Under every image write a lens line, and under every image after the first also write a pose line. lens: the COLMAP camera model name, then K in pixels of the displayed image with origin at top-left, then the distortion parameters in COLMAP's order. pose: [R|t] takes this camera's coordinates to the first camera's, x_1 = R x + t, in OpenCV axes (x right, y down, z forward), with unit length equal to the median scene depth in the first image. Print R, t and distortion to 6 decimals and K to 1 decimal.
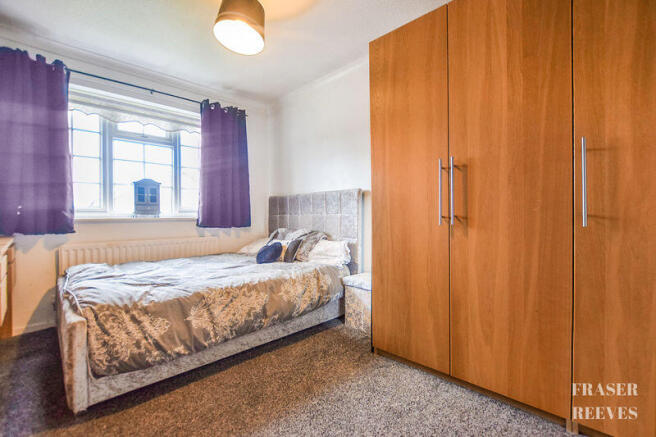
lens RADIAL K [[304.3, 0, 328.9], [0, 304.3, 214.7], [0, 0, 1]] dist [-0.001489, -0.000142]
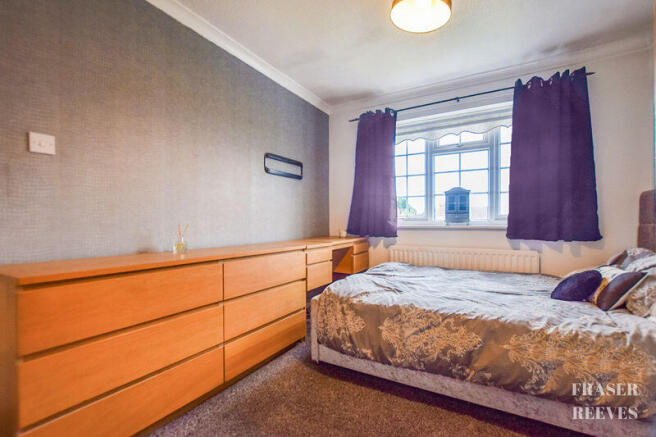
lens RADIAL K [[298.1, 0, 327.7], [0, 298.1, 226.2], [0, 0, 1]] dist [-0.001106, -0.000169]
pose [[0.246691, 0.021065, -0.968865, 0.314791], [0.005449, 0.999718, 0.023123, -0.016485], [0.969079, -0.010984, 0.246506, 0.396682]]
